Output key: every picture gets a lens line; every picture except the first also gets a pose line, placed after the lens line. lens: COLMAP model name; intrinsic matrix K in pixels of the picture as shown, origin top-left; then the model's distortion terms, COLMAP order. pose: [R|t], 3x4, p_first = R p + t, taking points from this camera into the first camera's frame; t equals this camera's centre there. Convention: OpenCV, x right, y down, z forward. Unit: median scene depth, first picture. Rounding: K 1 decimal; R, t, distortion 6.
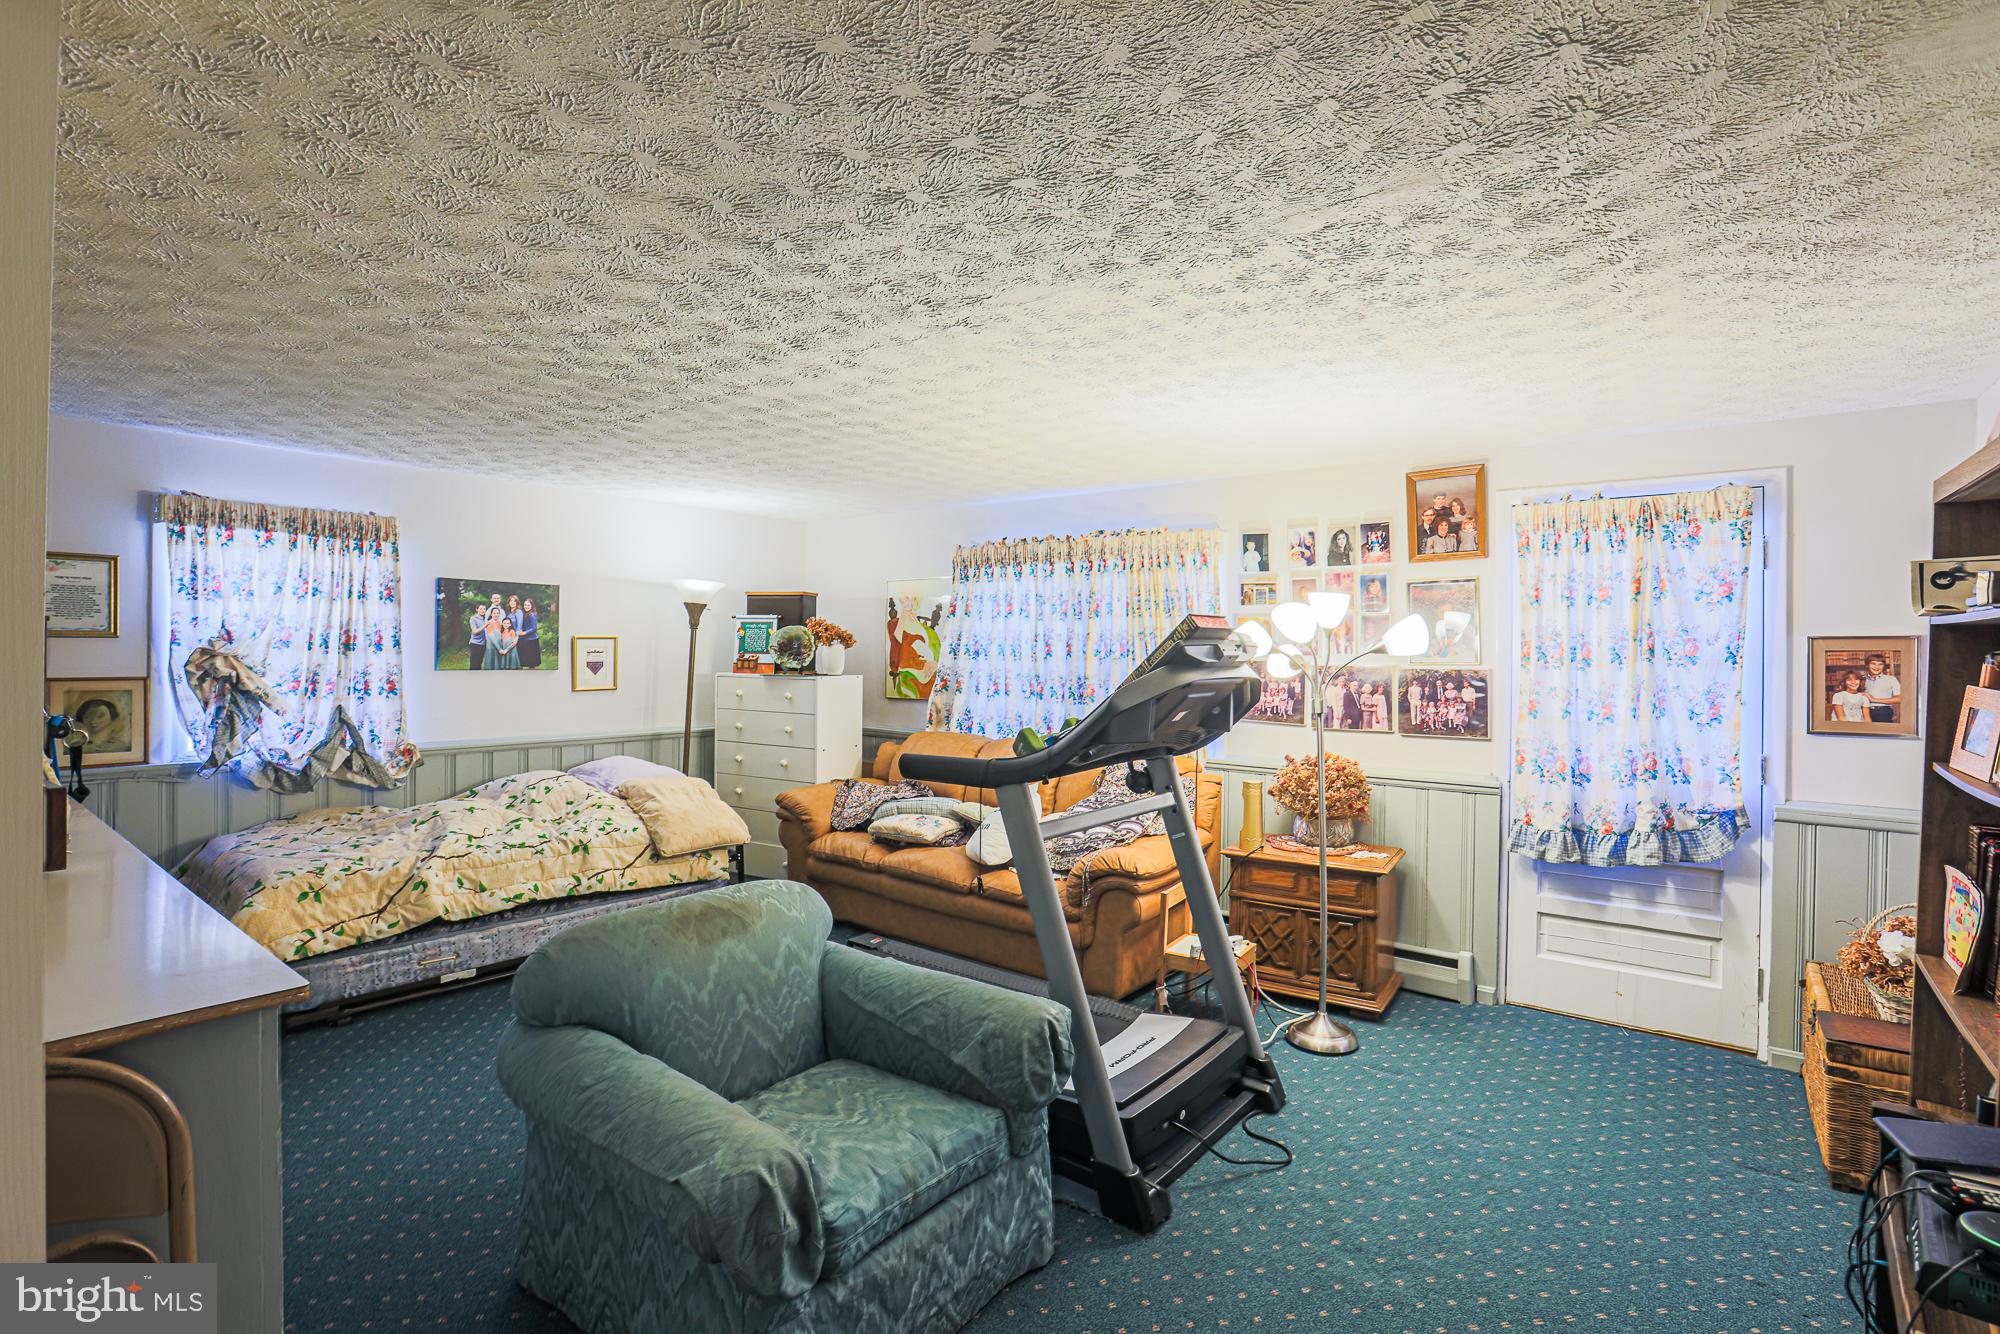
lens RADIAL K [[935.5, 0, 944.8], [0, 935.5, 675.8], [0, 0, 1]] dist [-0.000207, 0.000635]
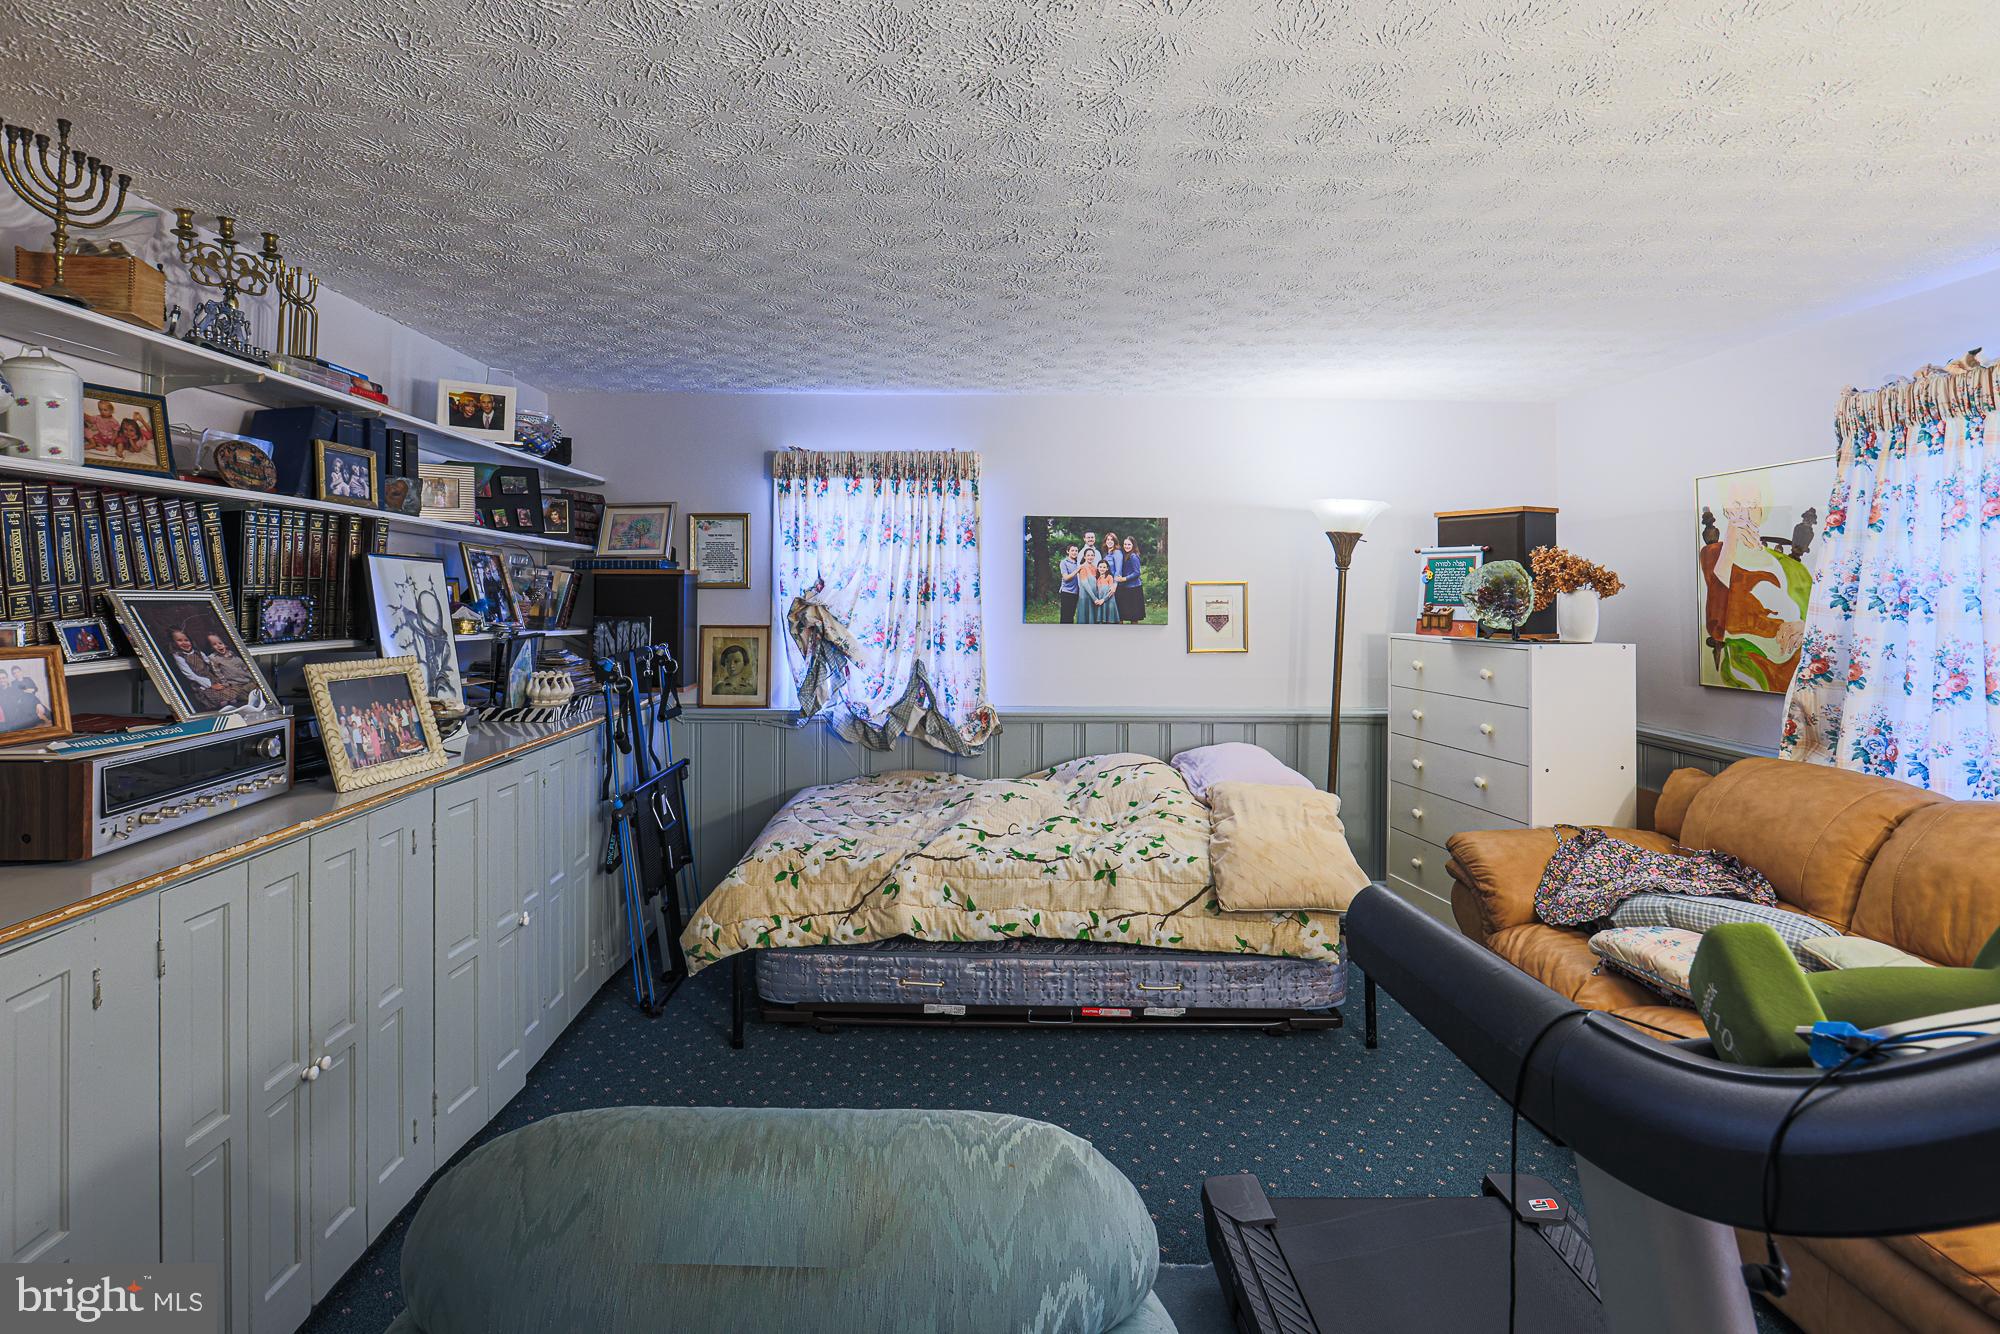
lens RADIAL K [[923.6, 0, 995.2], [0, 923.6, 582.8], [0, 0, 1]] dist [-0.050534, 0.017821]
pose [[0.662809, -0.012960, -0.748676, 0.085473], [-0.020388, 0.999167, -0.035345, -0.013795], [0.748511, 0.038691, 0.661993, 0.445733]]
